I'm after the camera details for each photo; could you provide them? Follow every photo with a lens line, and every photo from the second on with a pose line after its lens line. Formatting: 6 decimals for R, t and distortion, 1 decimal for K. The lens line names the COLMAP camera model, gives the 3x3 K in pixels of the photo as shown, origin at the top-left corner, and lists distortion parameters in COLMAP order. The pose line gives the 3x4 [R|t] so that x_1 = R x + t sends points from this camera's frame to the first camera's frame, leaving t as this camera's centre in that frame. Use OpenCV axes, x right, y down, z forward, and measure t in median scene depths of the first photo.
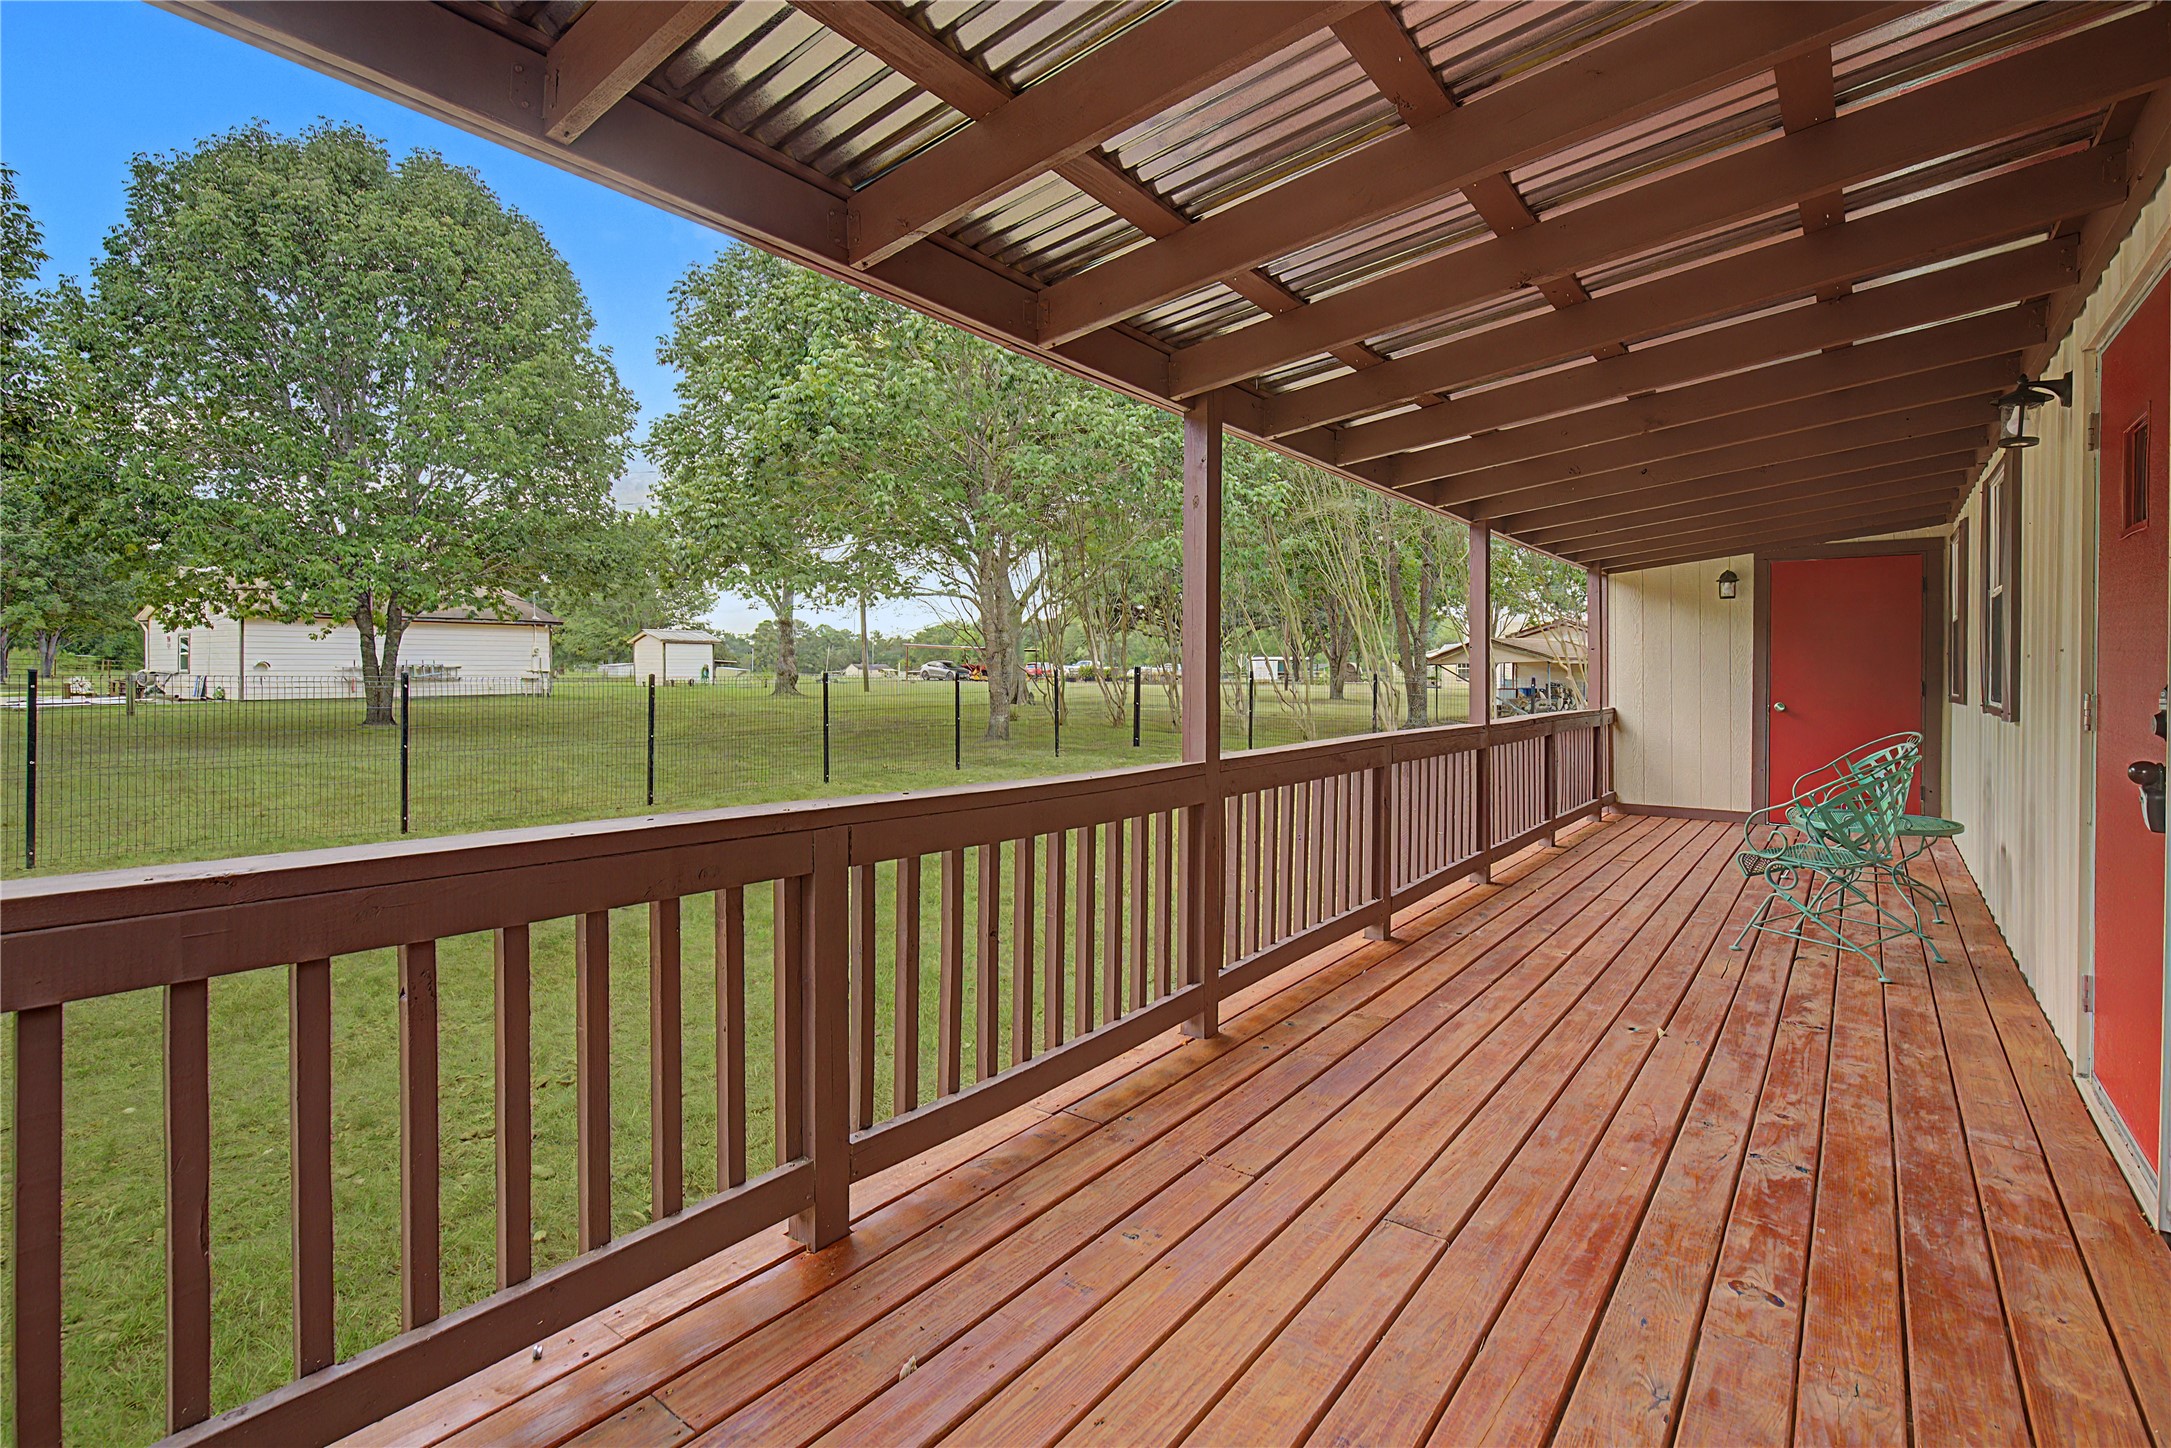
lens RADIAL K [[1009.6, 0, 1064.6], [0, 1009.6, 708.6], [0, 0, 1]] dist [-0.005010, 0.001962]
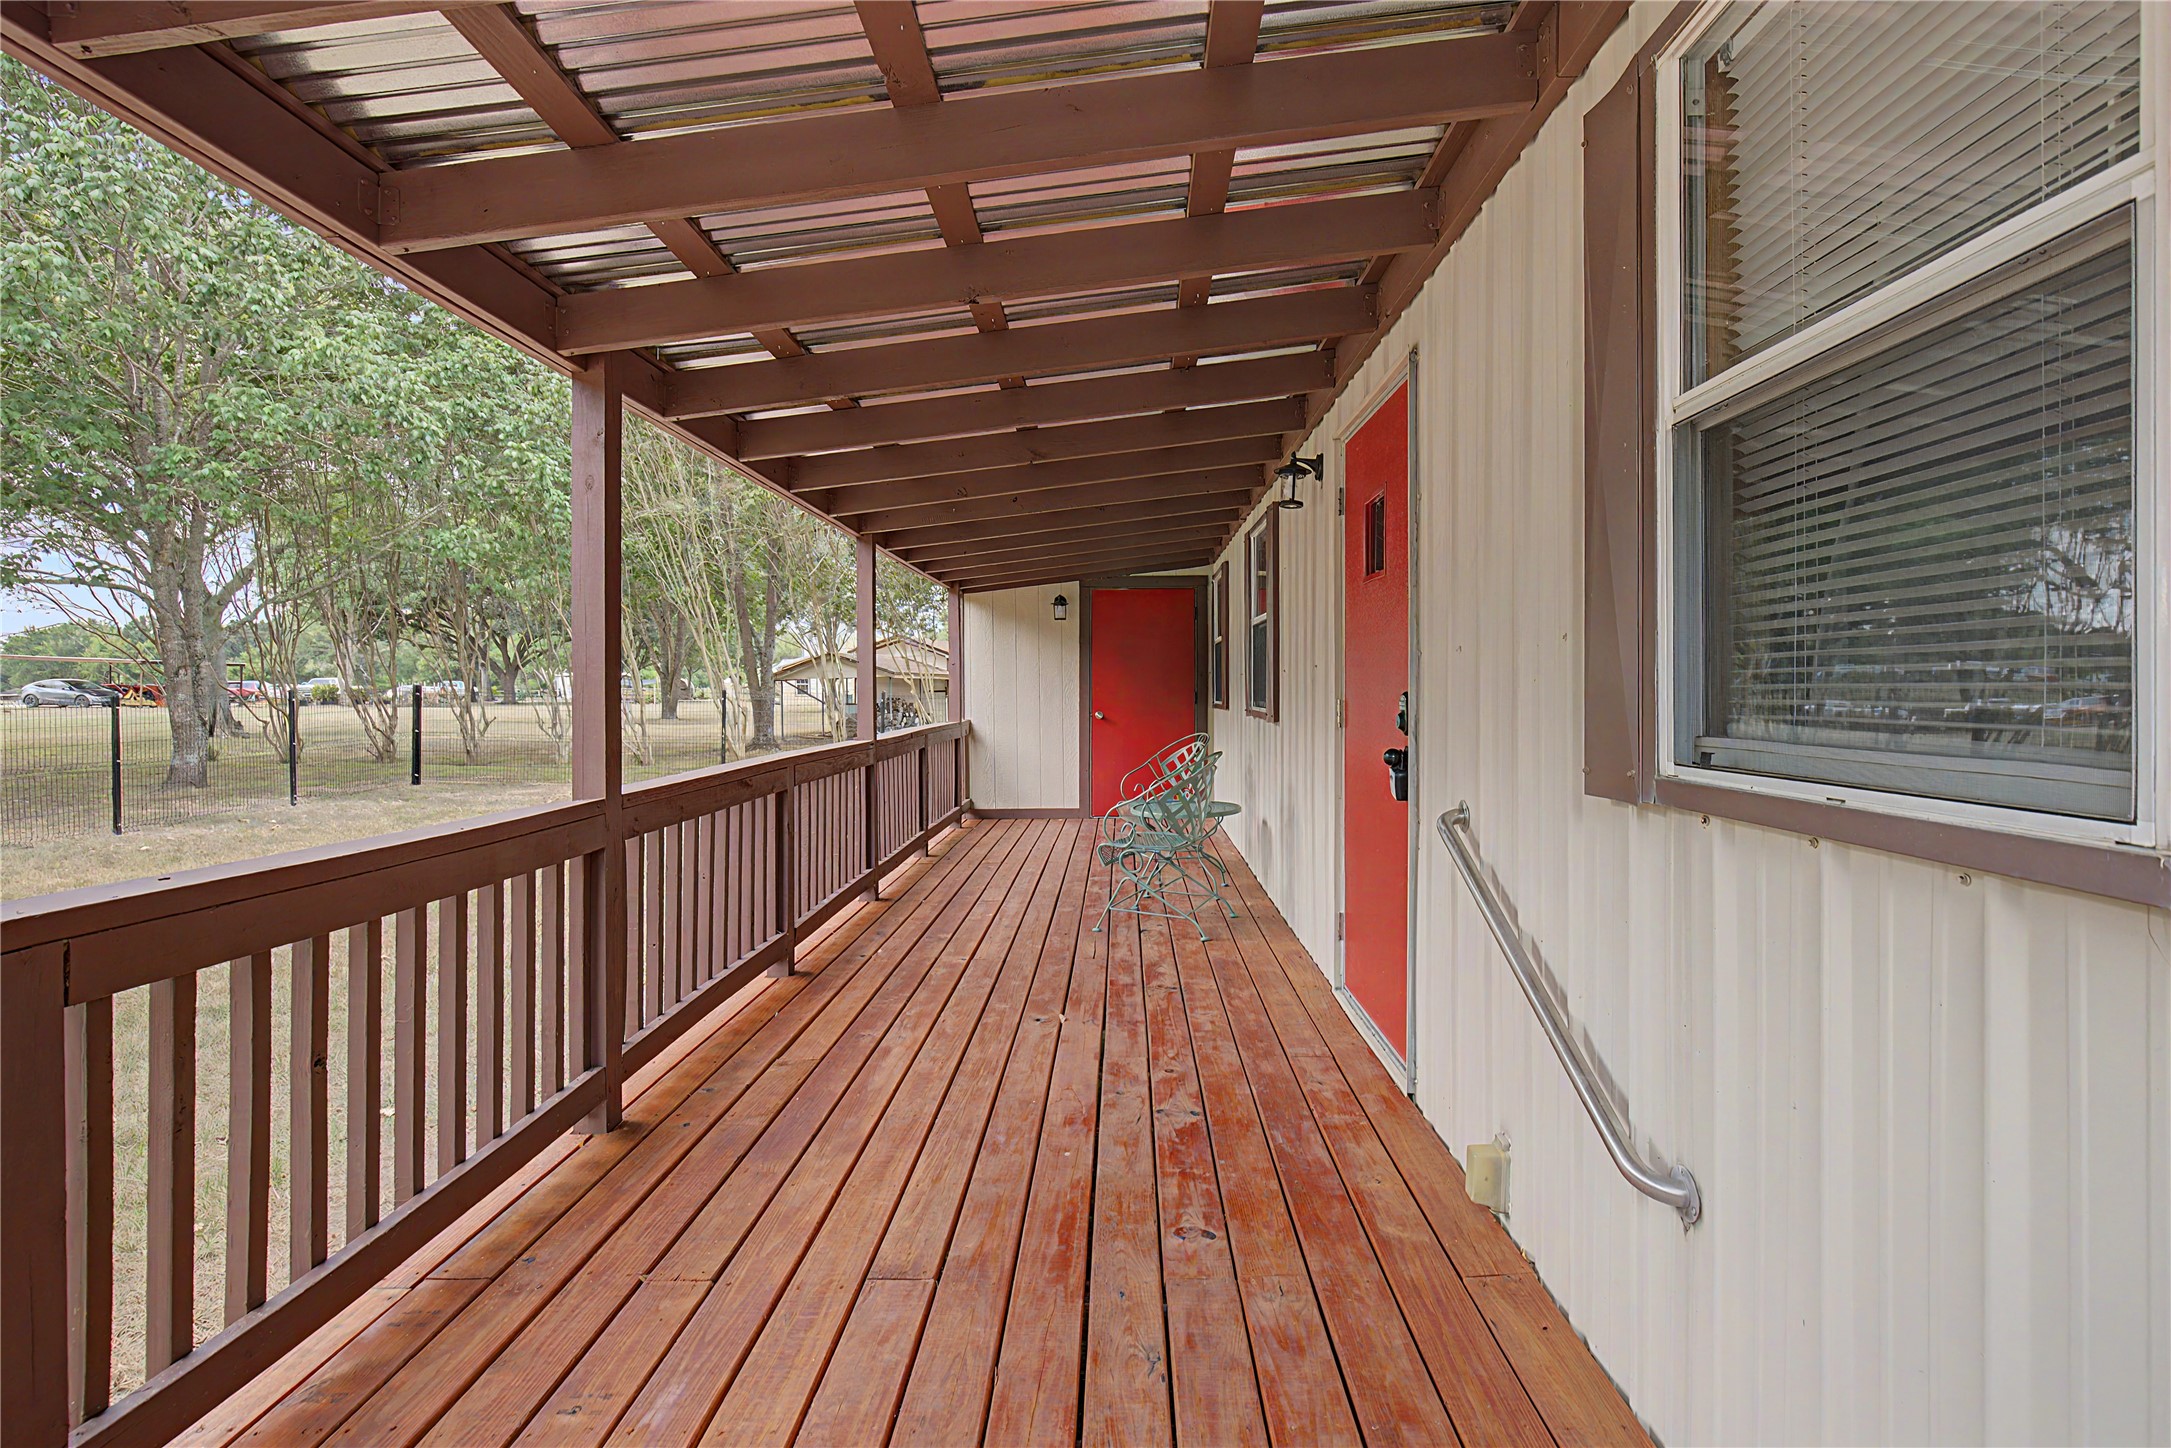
lens RADIAL K [[1064.4, 0, 1081.1], [0, 1064.4, 716.3], [0, 0, 1]] dist [-0.002221, 0.000290]
pose [[0.800077, -0.025152, 0.599369, -0.076916], [0.031255, 0.999511, 0.000223, -0.003114], [-0.599082, 0.018555, 0.800473, 0.072109]]
